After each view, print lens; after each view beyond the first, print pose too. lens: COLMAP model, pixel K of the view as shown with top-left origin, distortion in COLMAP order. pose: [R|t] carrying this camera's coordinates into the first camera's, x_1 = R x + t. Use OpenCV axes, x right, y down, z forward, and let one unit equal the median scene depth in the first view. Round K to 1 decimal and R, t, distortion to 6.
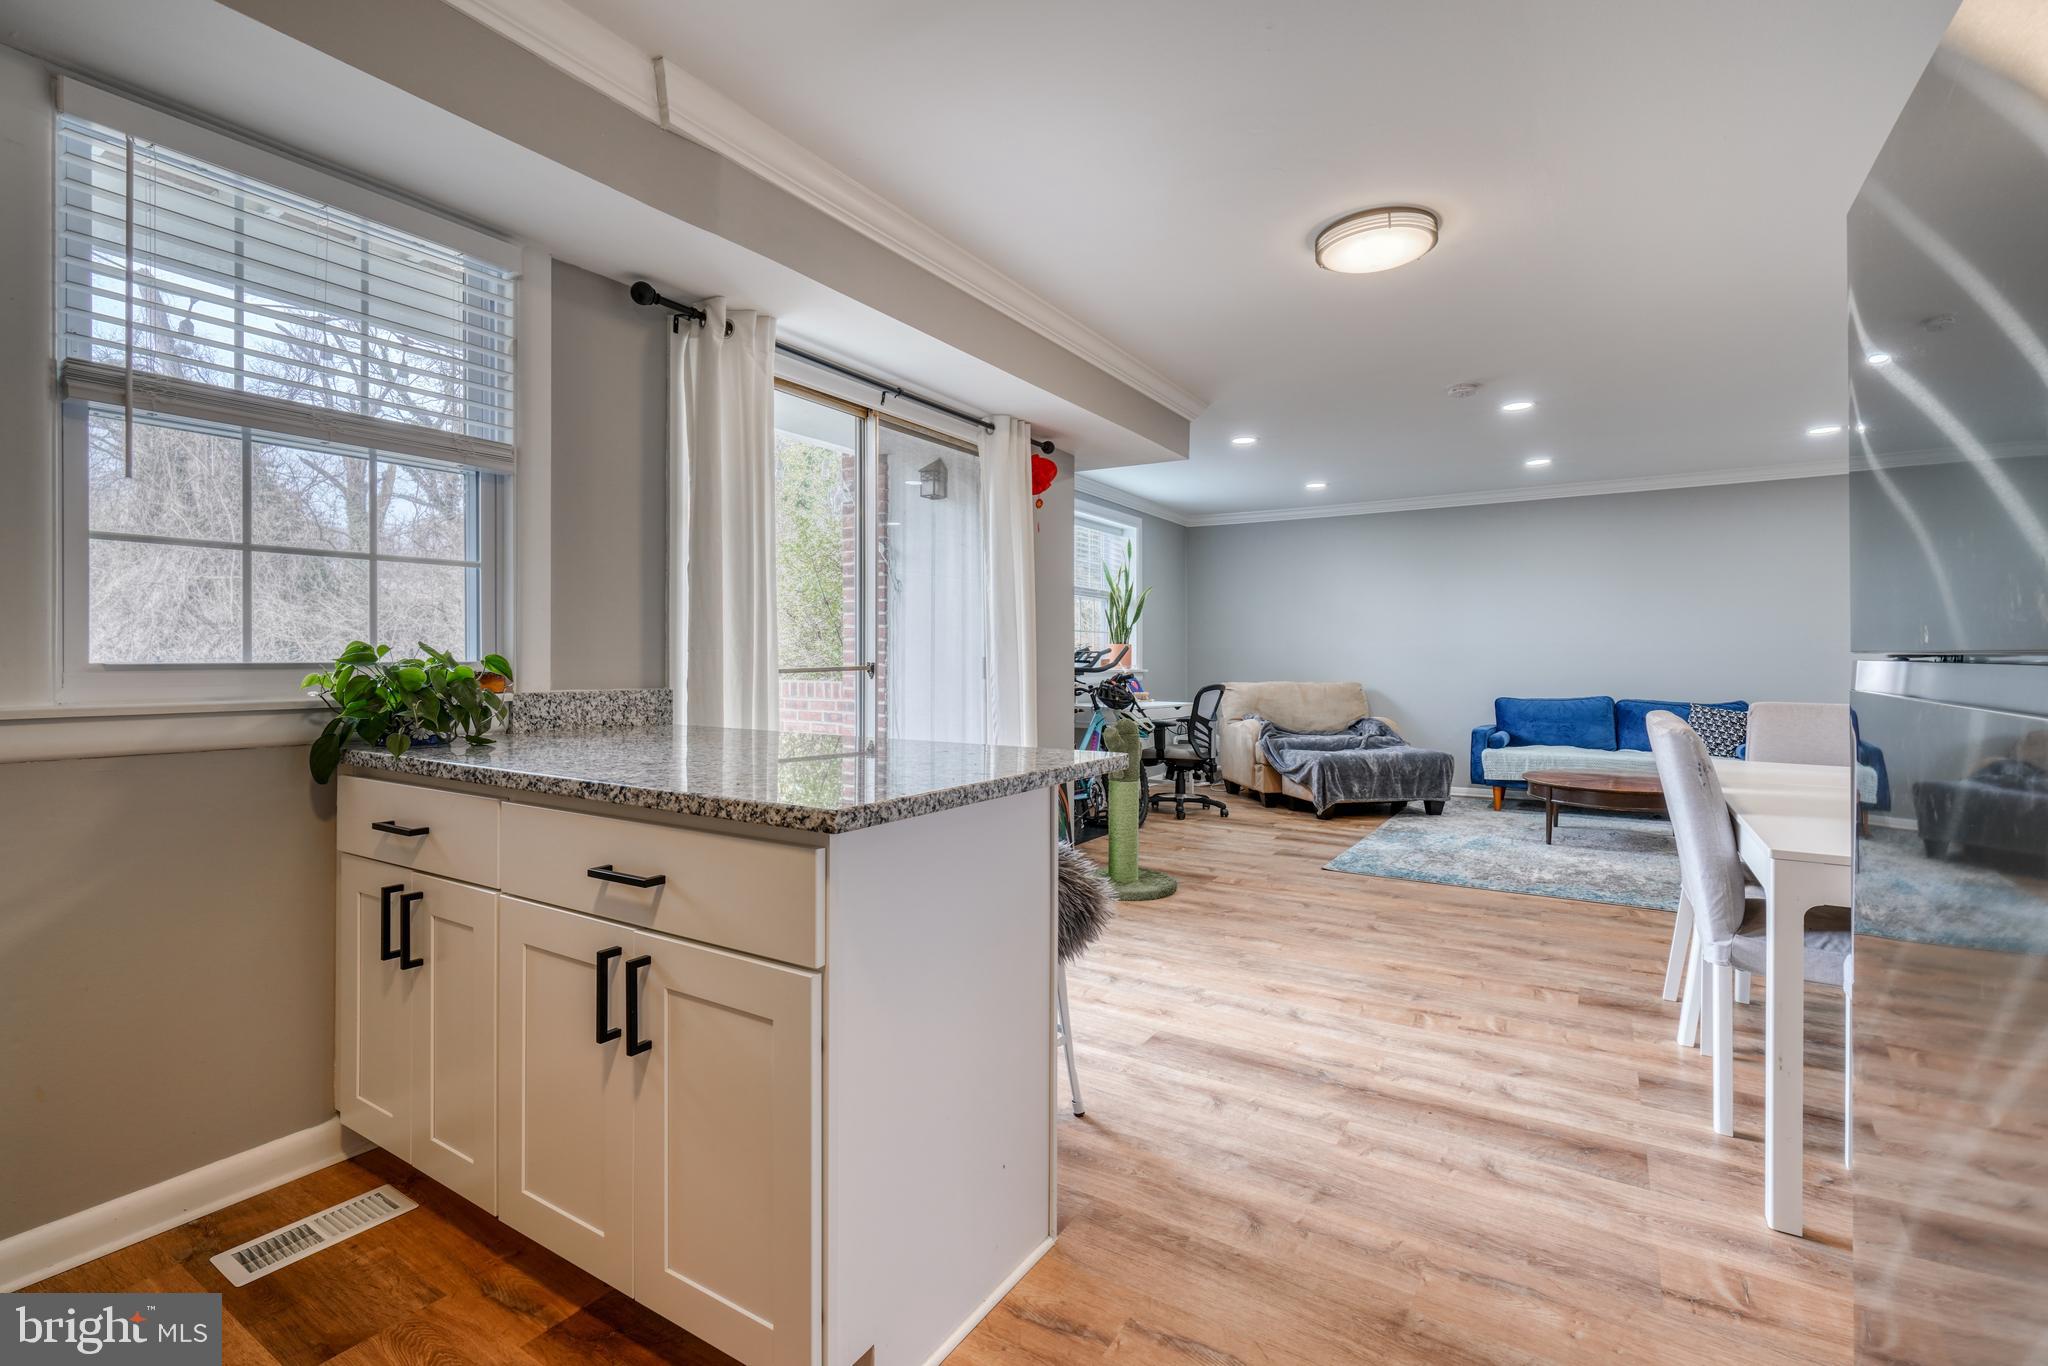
lens RADIAL K [[924.9, 0, 1027.5], [0, 924.9, 656.0], [0, 0, 1]] dist [-0.003293, 0.000953]
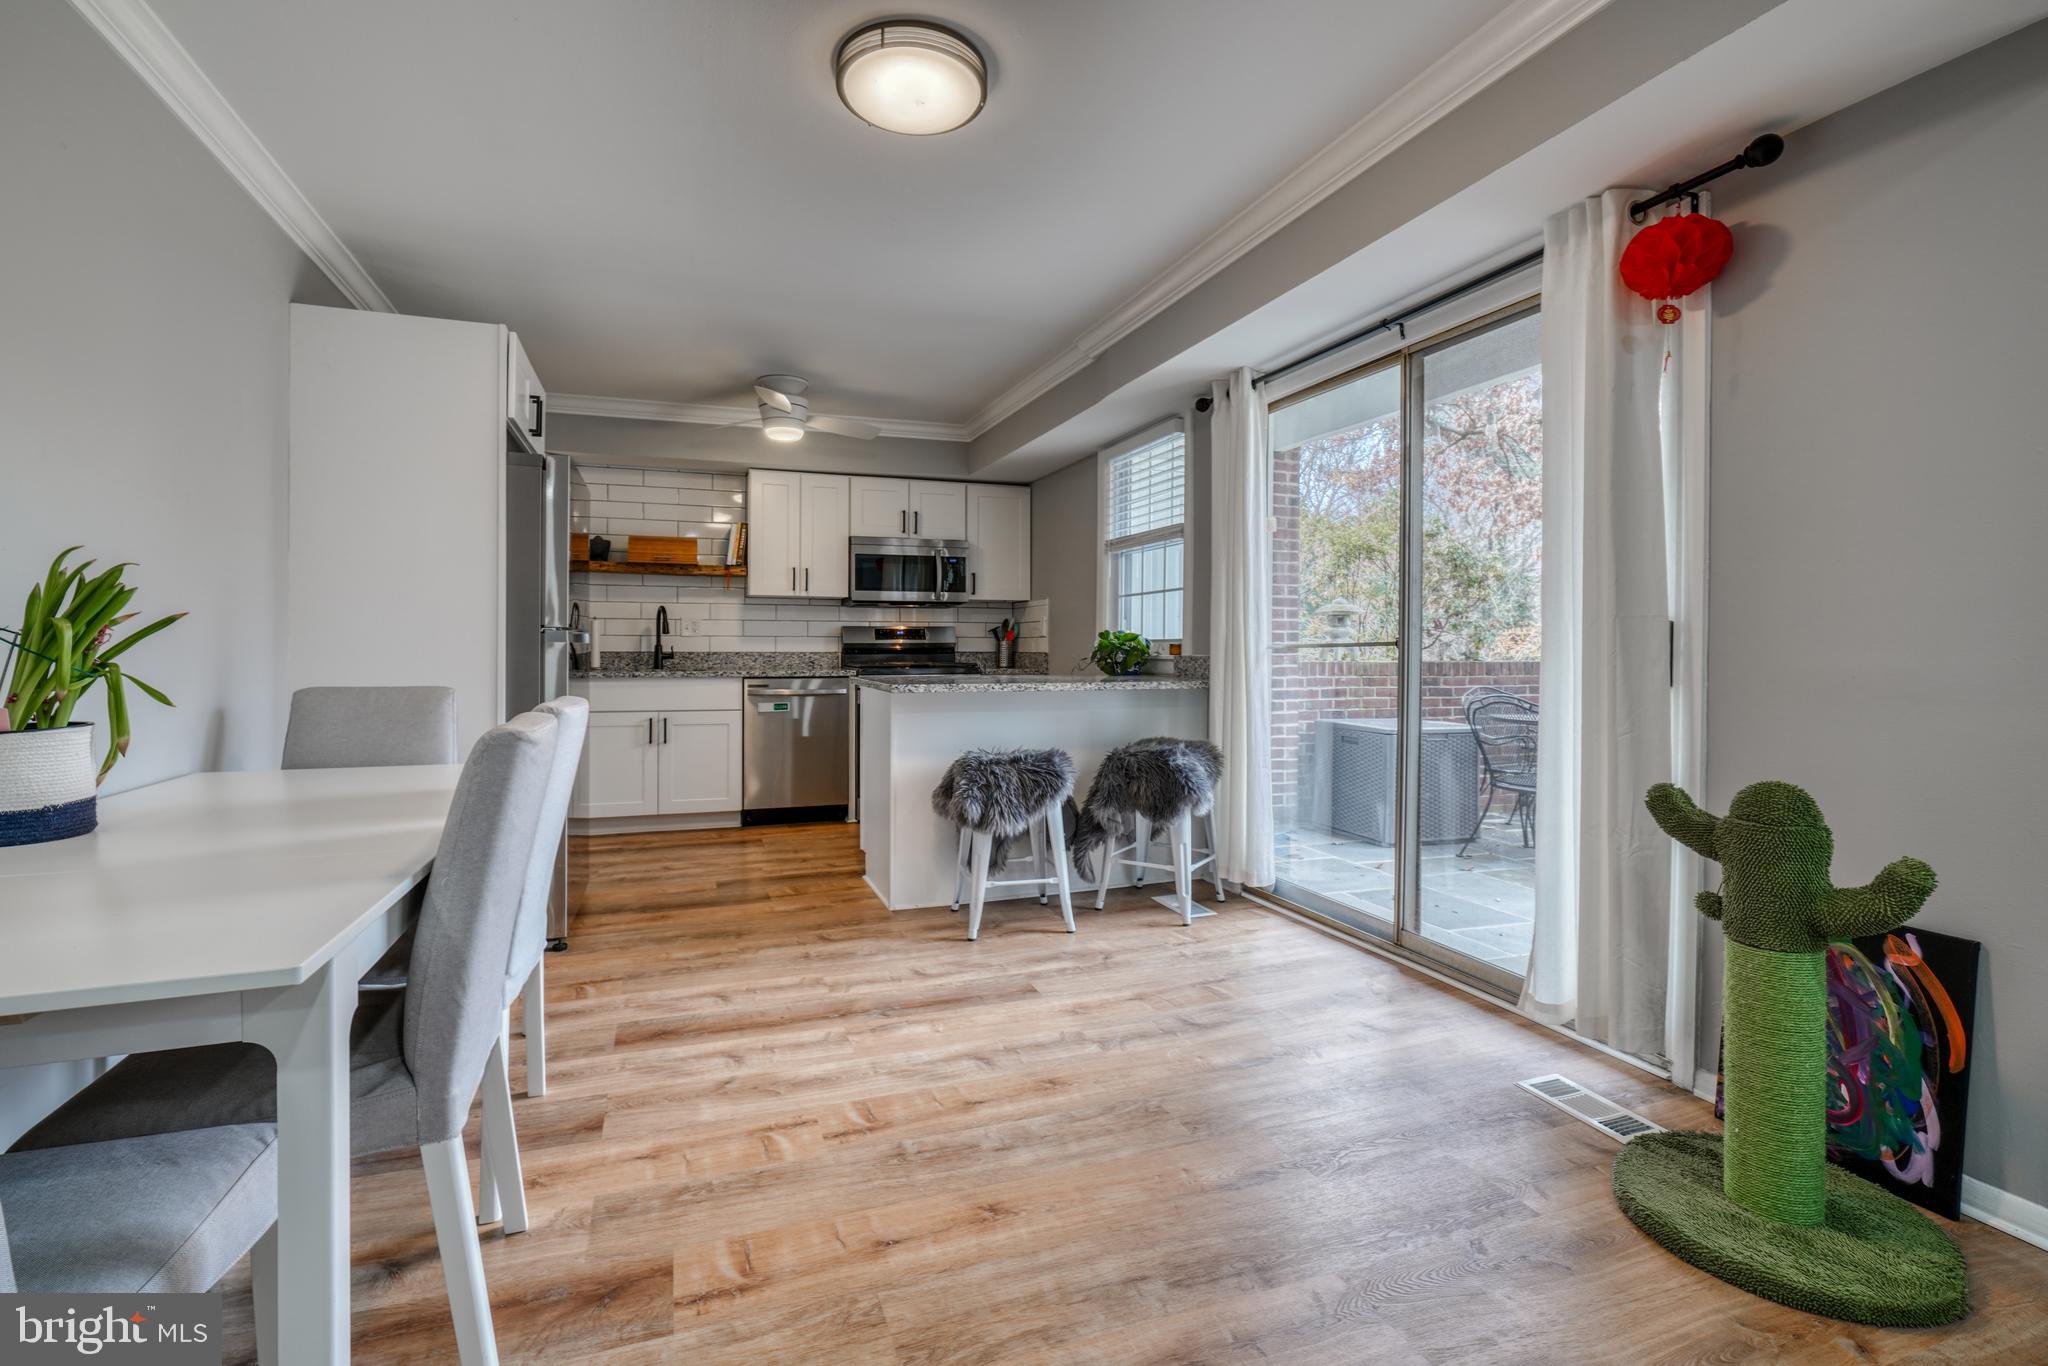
lens RADIAL K [[932.3, 0, 998.7], [0, 932.3, 648.4], [0, 0, 1]] dist [-0.005045, 0.002101]
pose [[-0.629208, -0.001148, -0.777236, 0.705917], [-0.002006, 0.999998, 0.000147, 0.016525], [0.777234, 0.001652, -0.629209, 1.168795]]
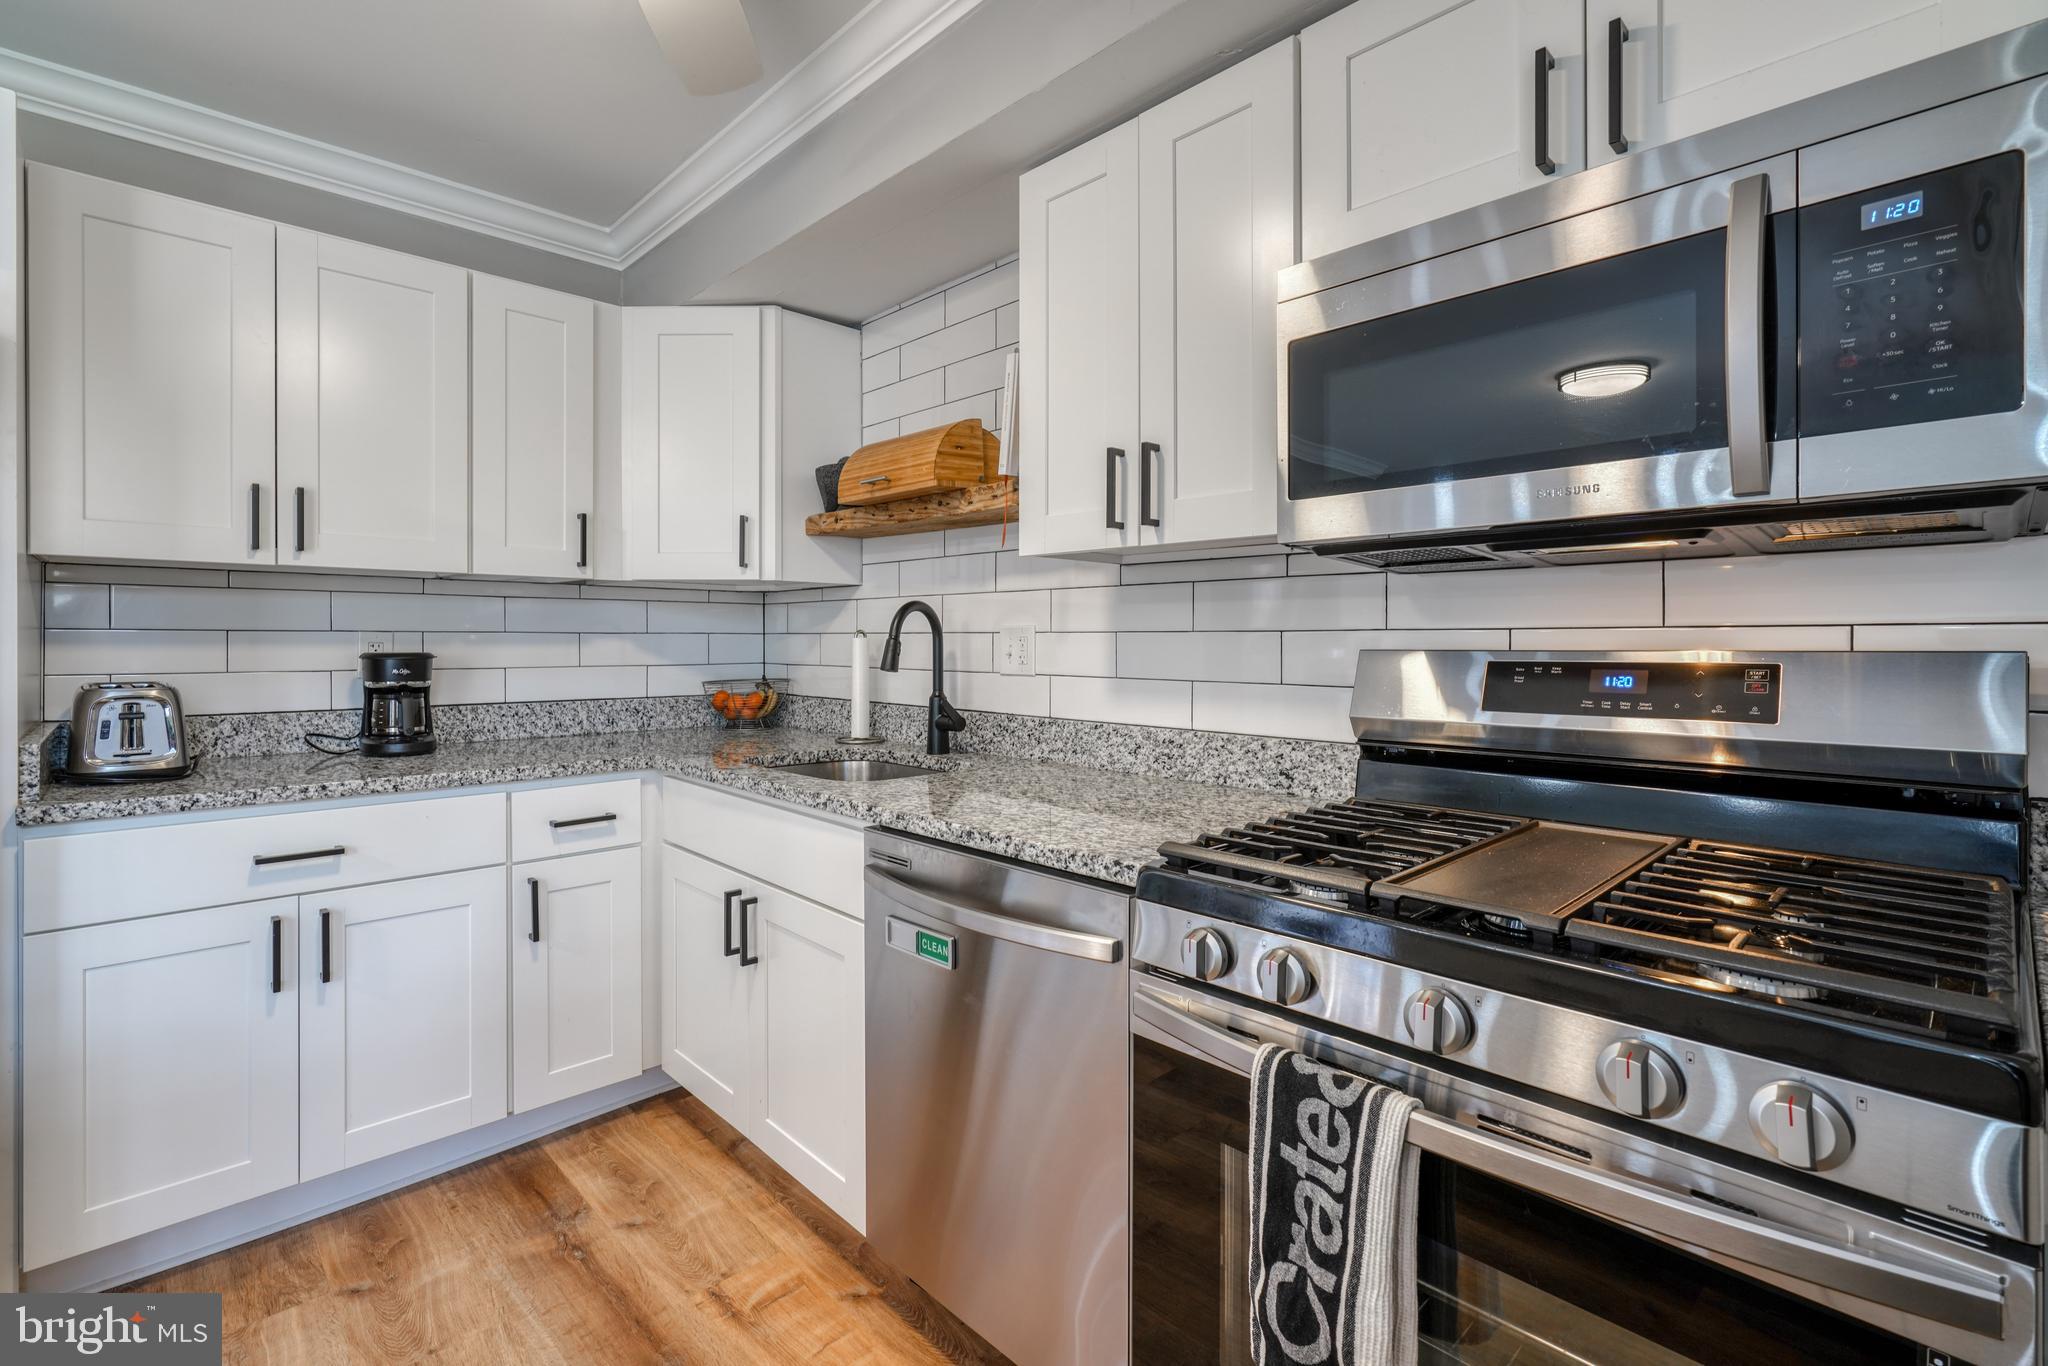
lens RADIAL K [[931.1, 0, 1012.8], [0, 931.1, 653.3], [0, 0, 1]] dist [0.002343, 0.000731]
pose [[-0.966243, -0.006113, 0.257562, -0.320129], [-0.002946, 0.999915, 0.012679, -0.023384], [-0.257617, 0.011492, -0.966179, 0.395356]]
